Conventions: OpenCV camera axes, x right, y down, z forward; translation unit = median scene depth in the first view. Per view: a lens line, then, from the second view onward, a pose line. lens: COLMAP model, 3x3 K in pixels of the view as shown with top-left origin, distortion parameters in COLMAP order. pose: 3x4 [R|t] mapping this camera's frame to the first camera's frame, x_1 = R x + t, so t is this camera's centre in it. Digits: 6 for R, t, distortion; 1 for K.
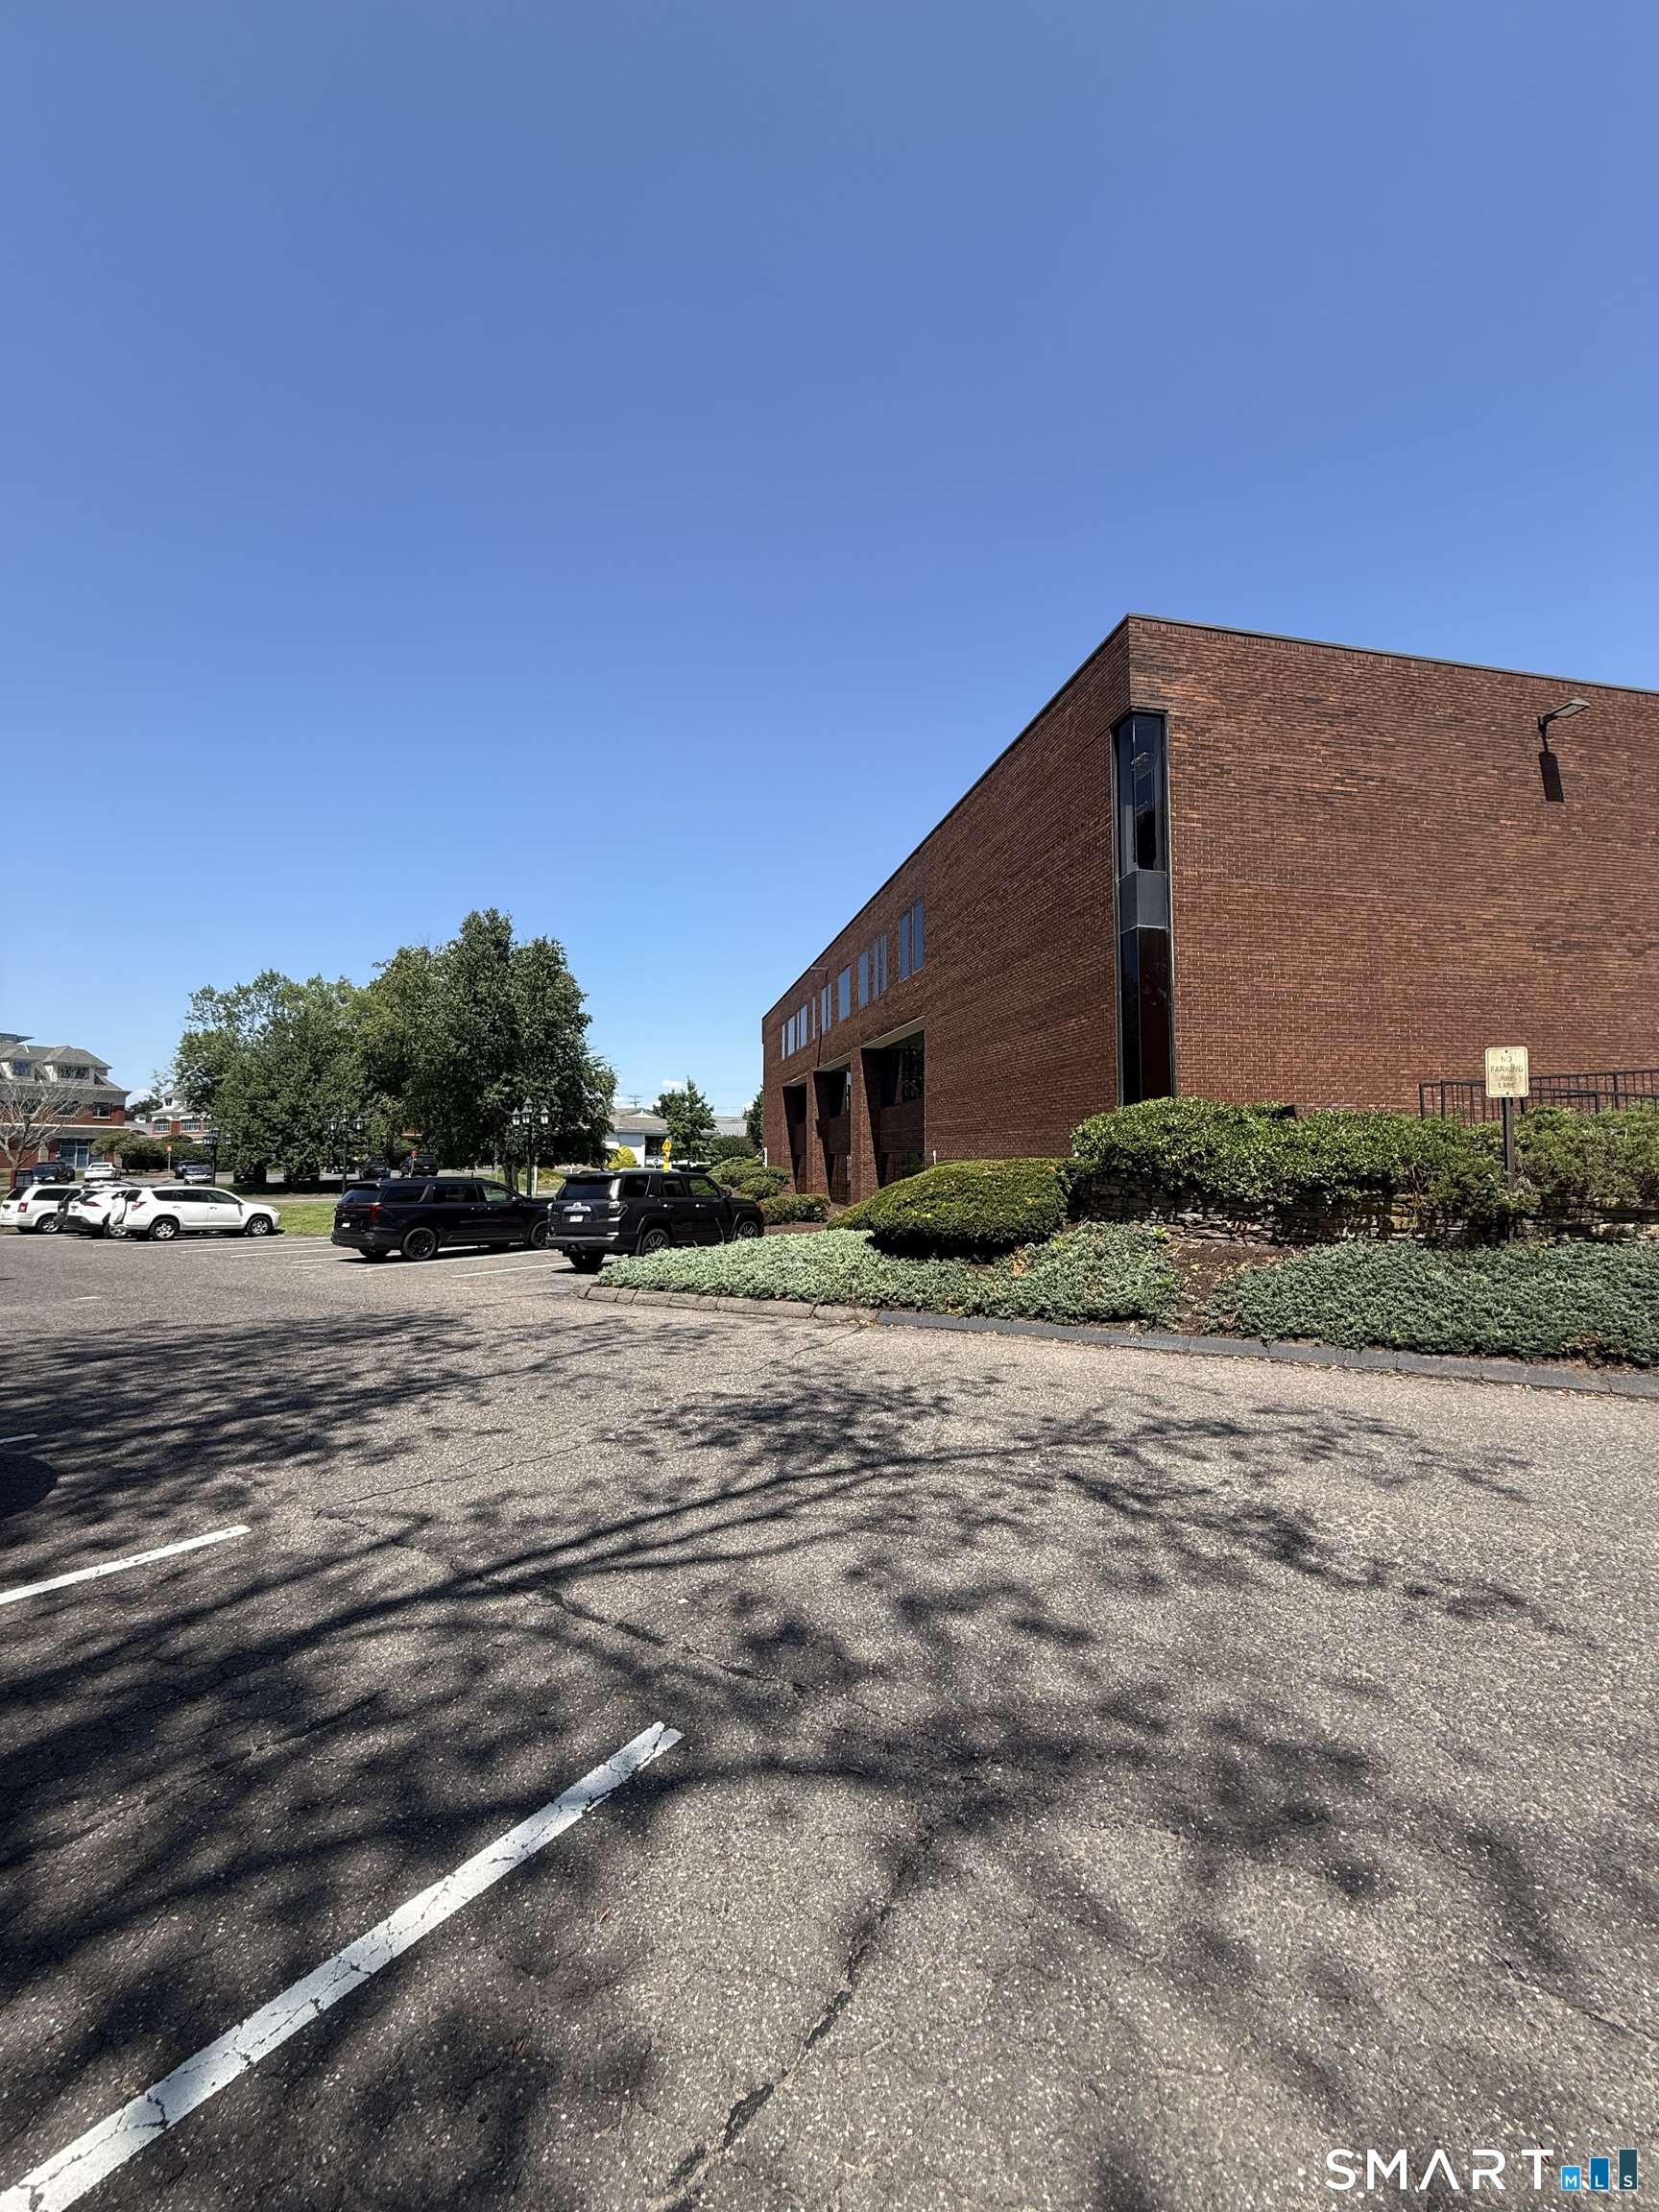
lens RADIAL K [[882.5, 0, 828.5], [0, 882.5, 1103.5], [0, 0, 1]] dist [0.001676, -0.000068]
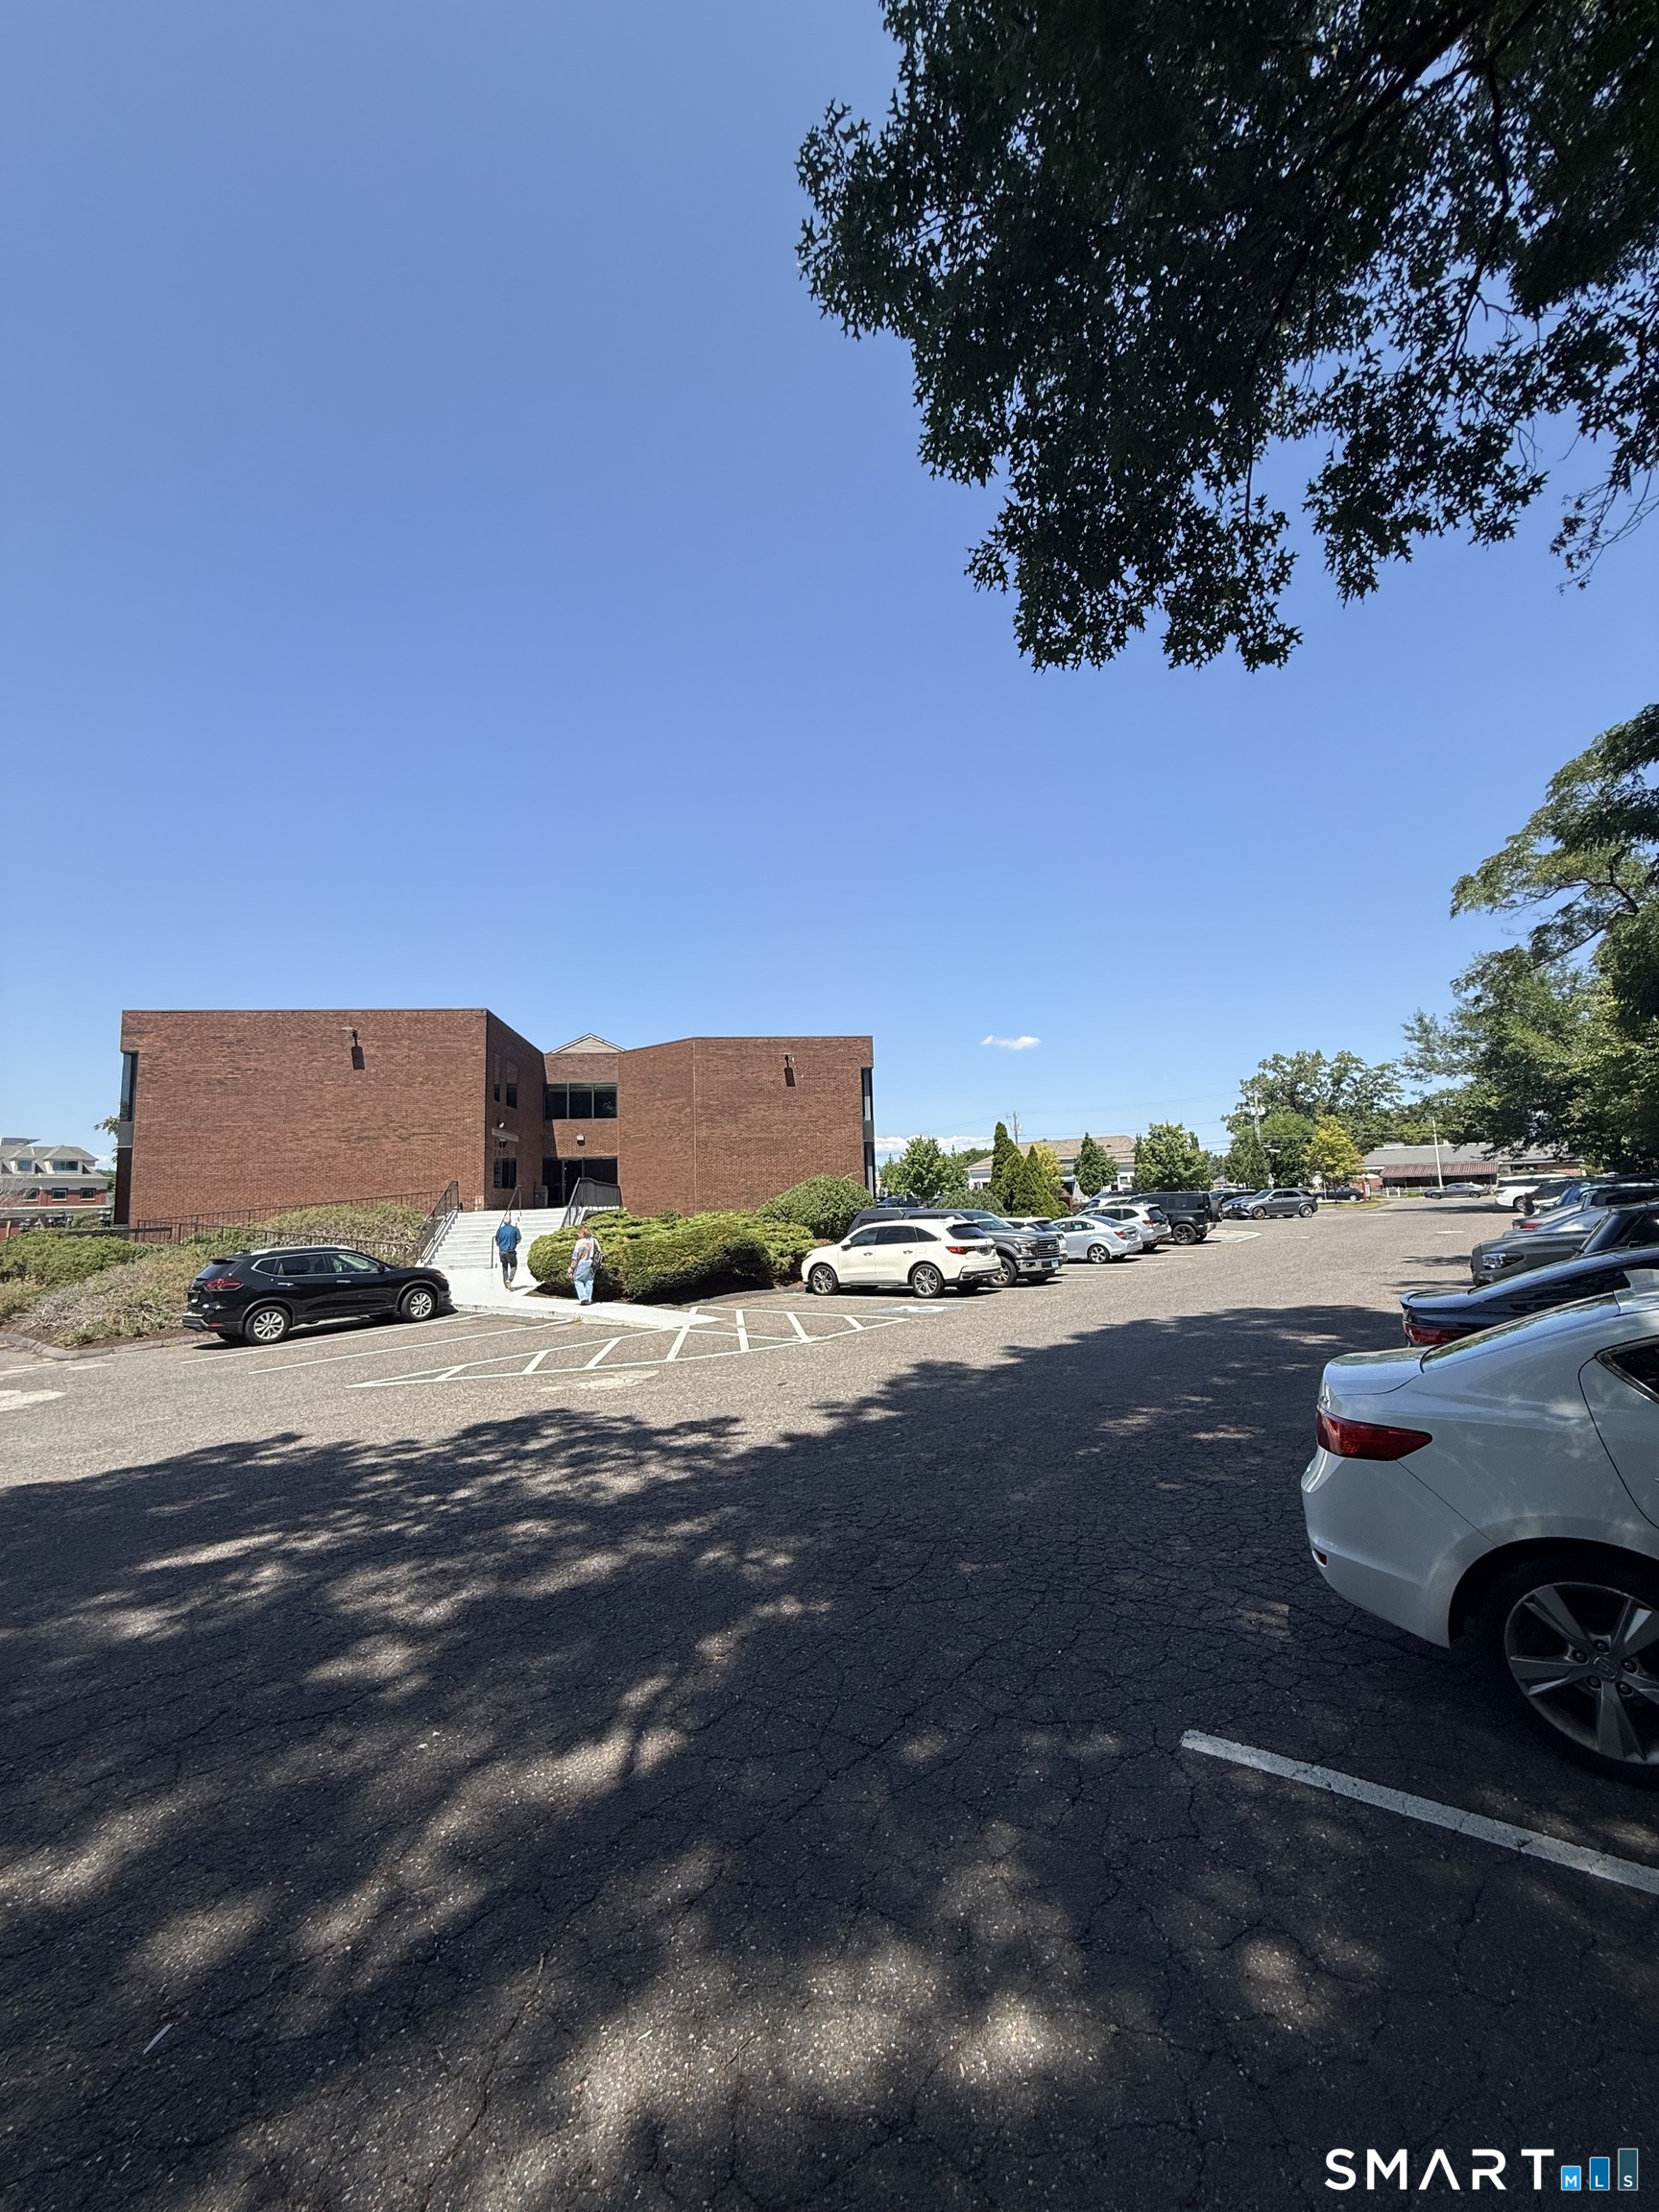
lens RADIAL K [[882.5, 0, 830.7], [0, 882.5, 1107.6], [0, 0, 1]] dist [0.001676, -0.000068]
pose [[0.993614, -0.041872, -0.104777, 2.228029], [0.037568, 0.998380, -0.042723, -0.122705], [0.106396, 0.038514, 0.993578, -1.004564]]
